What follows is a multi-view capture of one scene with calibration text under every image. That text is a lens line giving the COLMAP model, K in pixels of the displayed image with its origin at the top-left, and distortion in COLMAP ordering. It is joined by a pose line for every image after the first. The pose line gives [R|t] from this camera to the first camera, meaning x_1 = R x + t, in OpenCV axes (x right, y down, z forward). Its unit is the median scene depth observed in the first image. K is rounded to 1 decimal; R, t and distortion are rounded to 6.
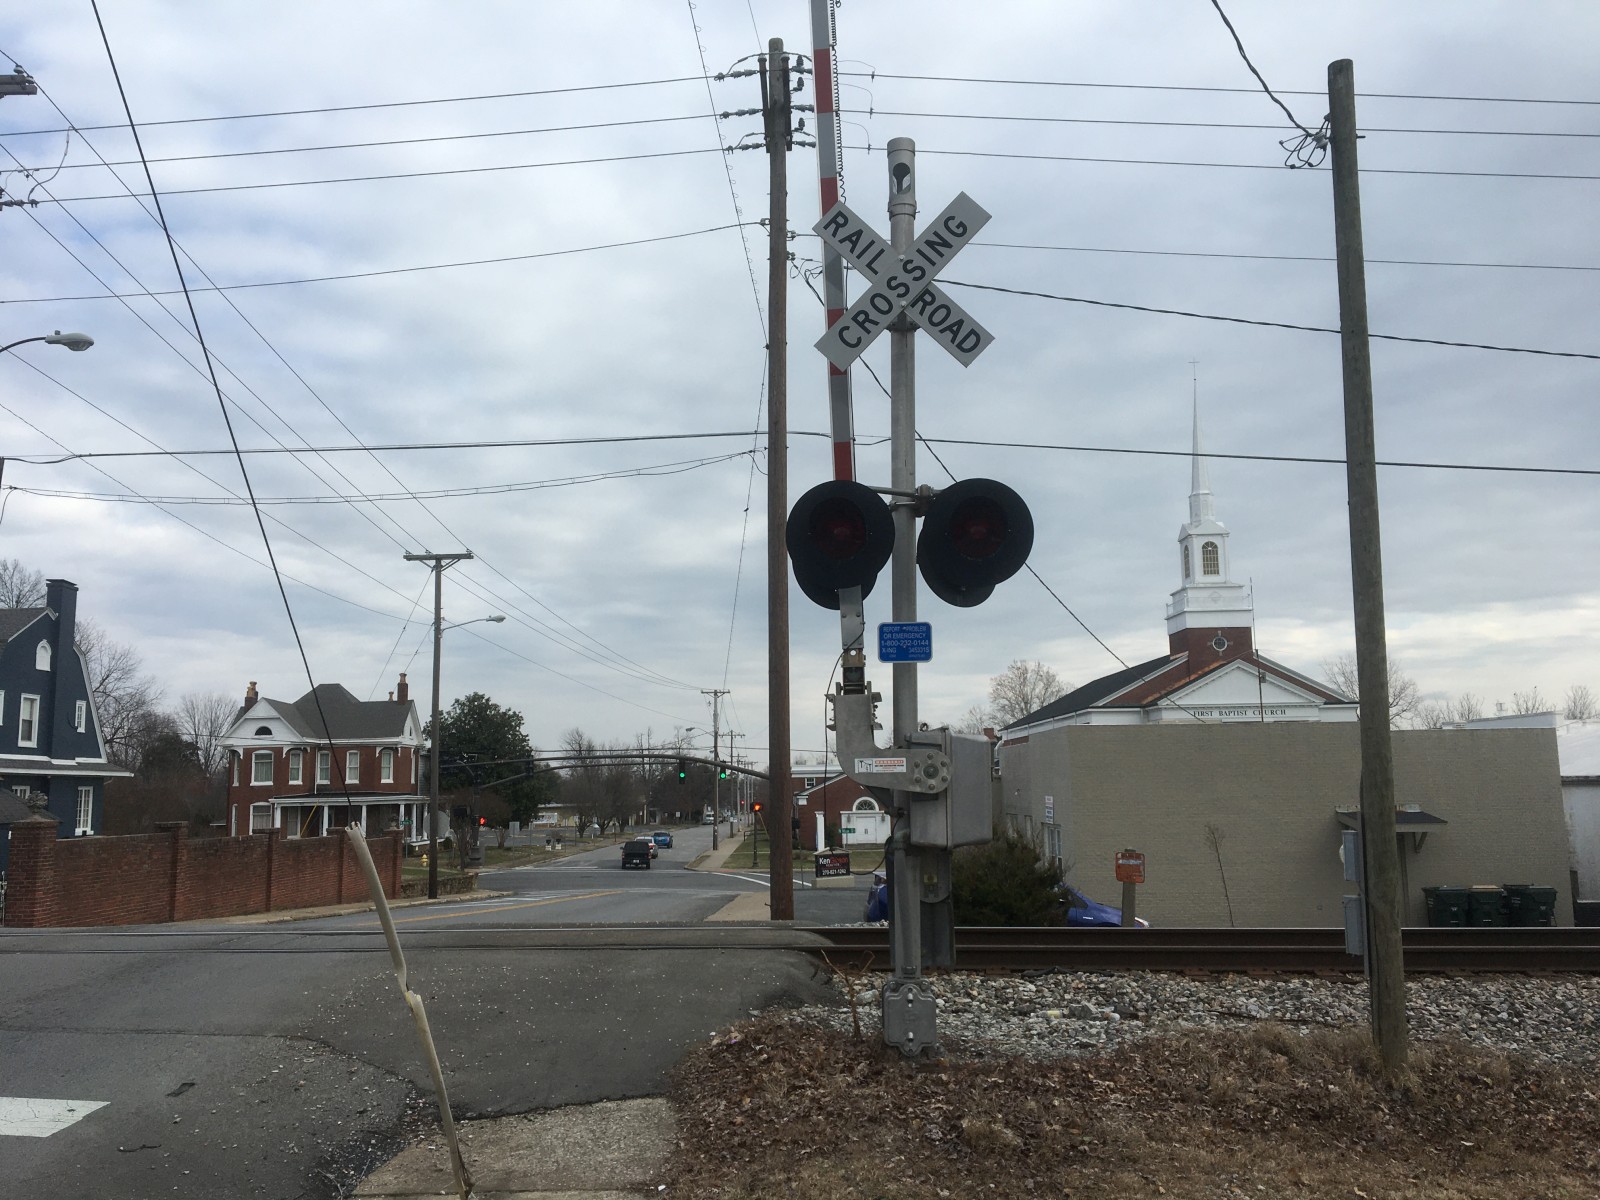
lens RADIAL K [[1393.2, 0, 809.7], [0, 1393.2, 570.8], [0, 0, 1]] dist [0.067827, -0.115292]
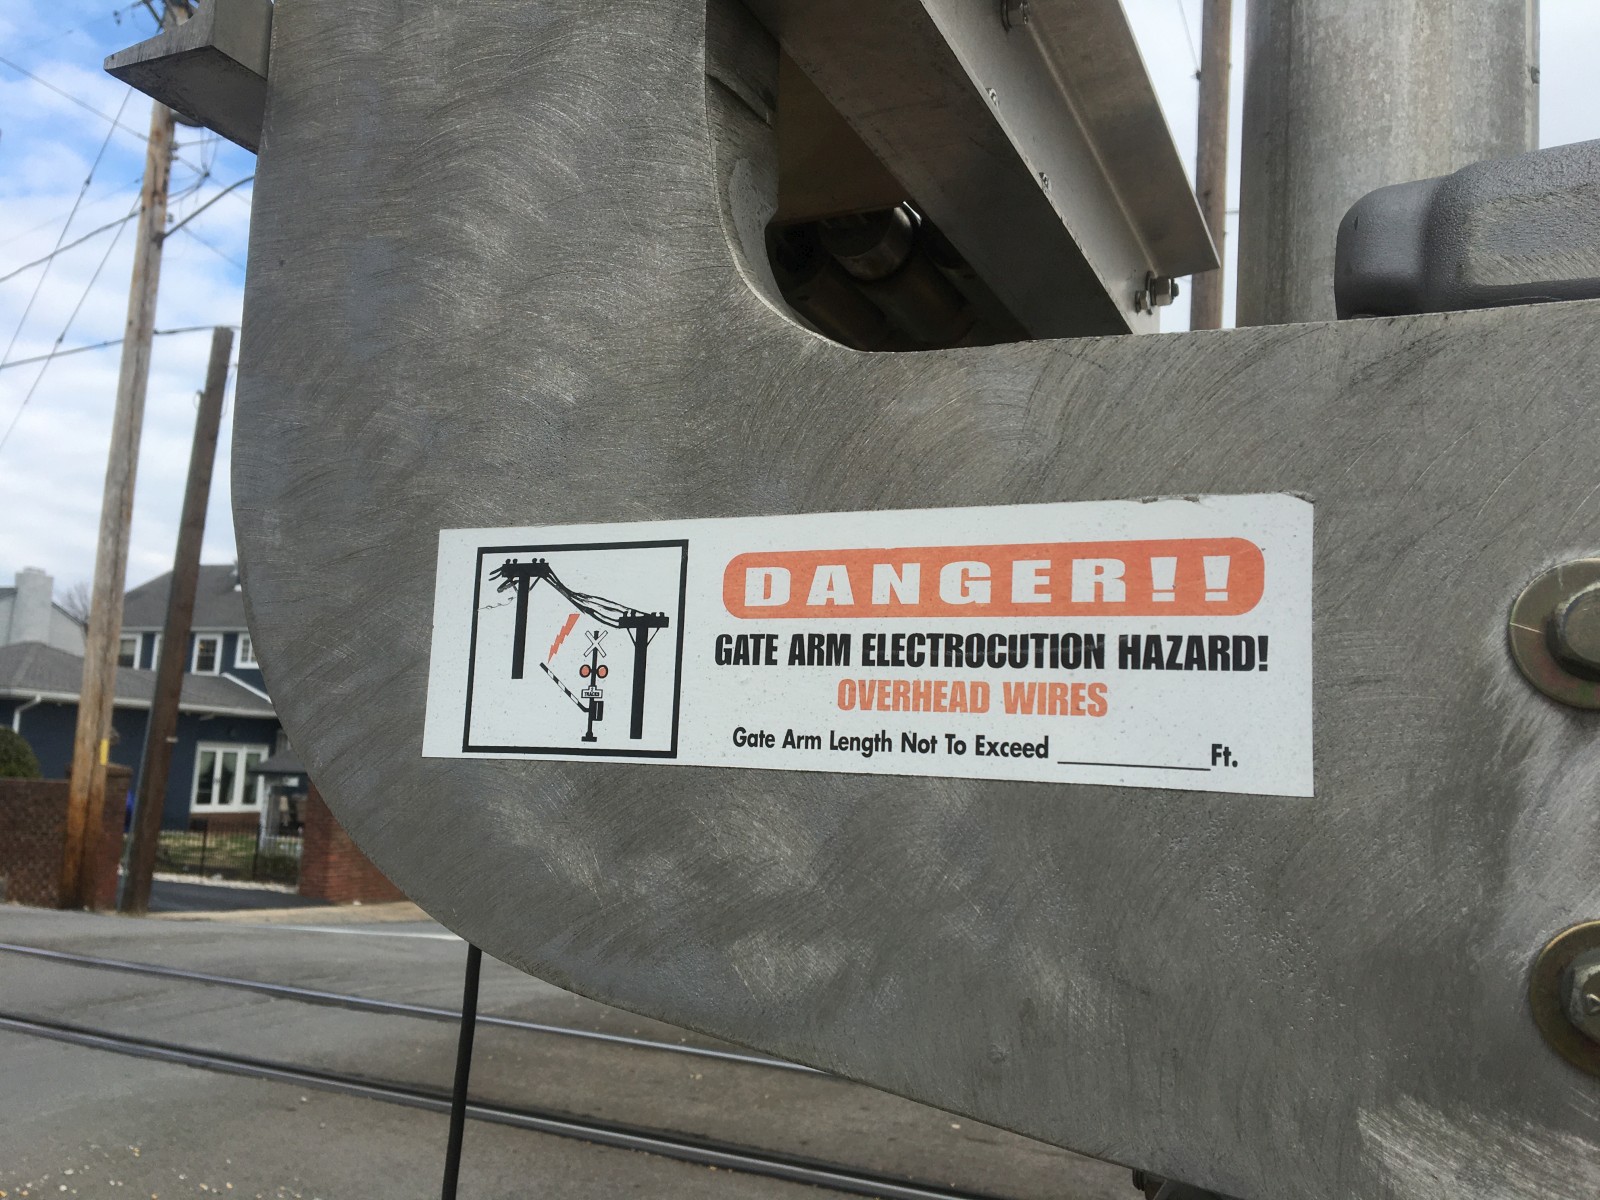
lens RADIAL K [[1393.2, 0, 793.0], [0, 1393.2, 578.4], [0, 0, 1]] dist [0.067827, -0.115292]
pose [[0.936976, 0.014862, -0.349078, 0.025923], [-0.010012, 0.999827, 0.015693, 0.051208], [0.349250, -0.011209, 0.936962, 0.356306]]
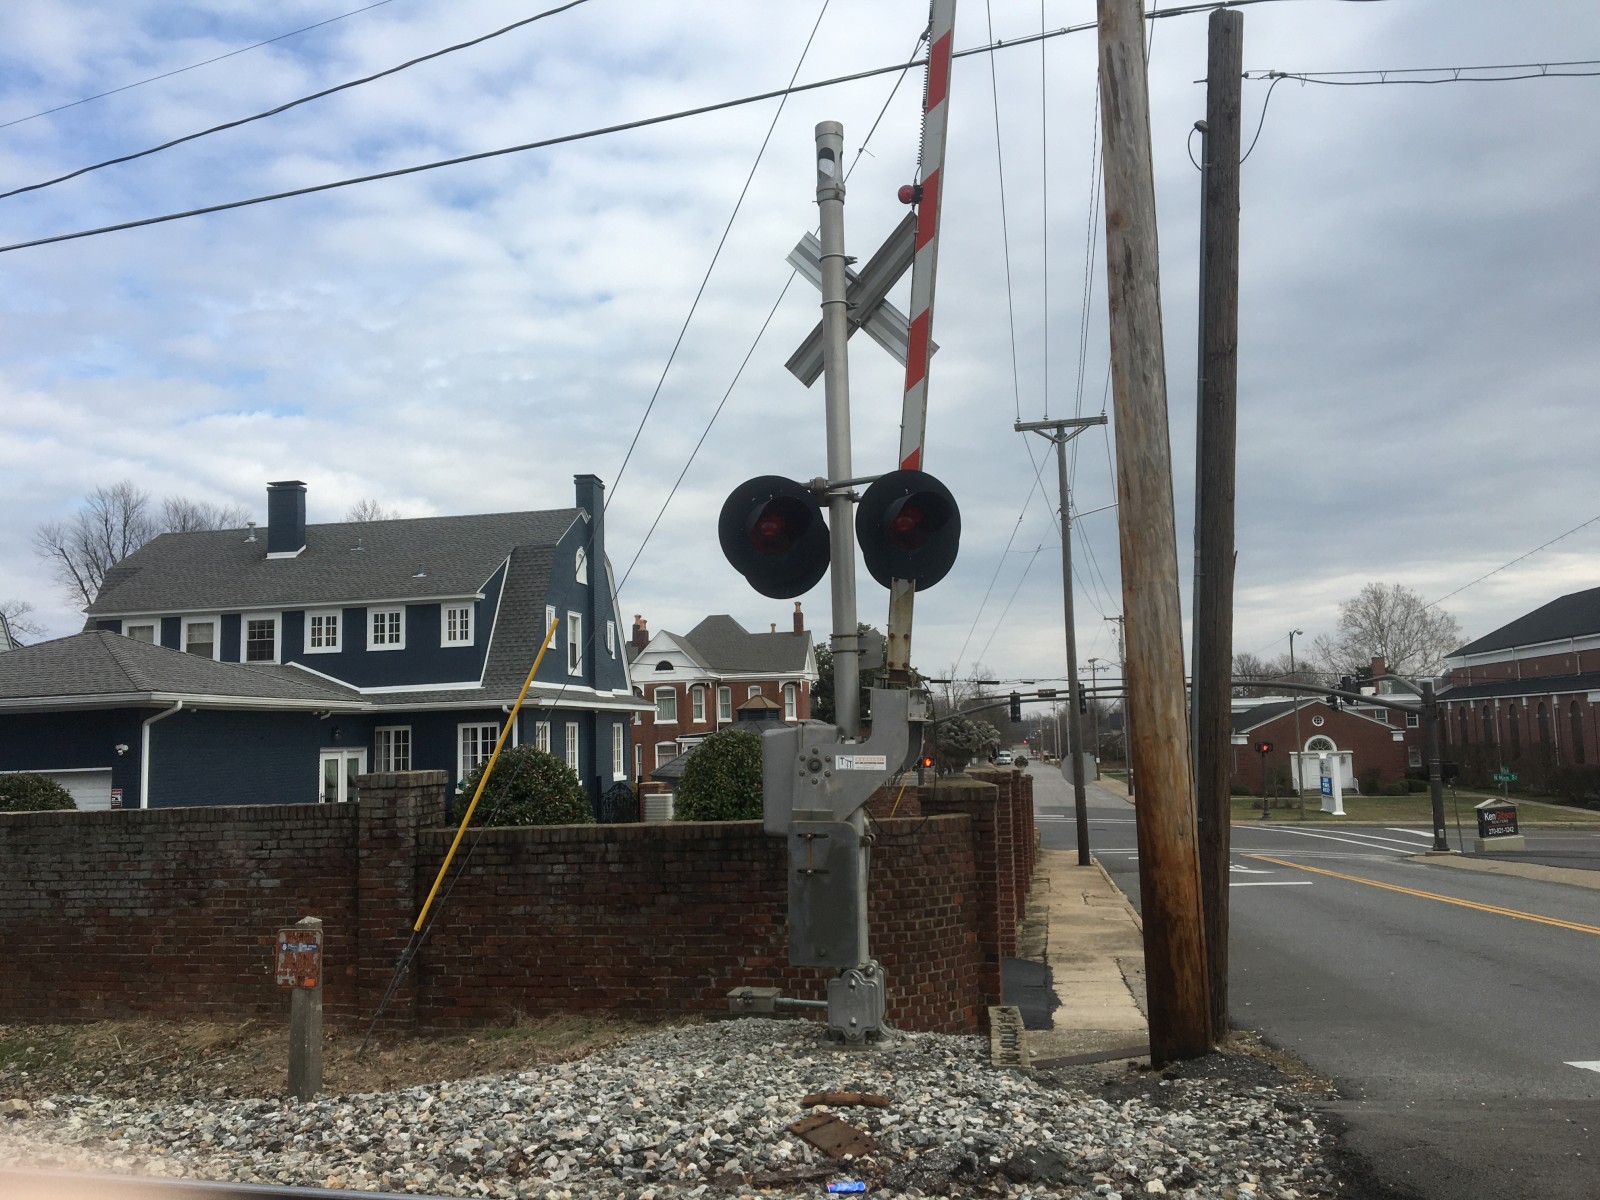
lens RADIAL K [[1393.2, 0, 786.3], [0, 1393.2, 584.7], [0, 0, 1]] dist [0.067827, -0.115292]
pose [[0.983690, -0.026048, -0.177977, -0.676150], [0.035256, 0.998188, 0.048769, 0.086169], [0.176385, -0.054249, 0.982825, 0.519835]]
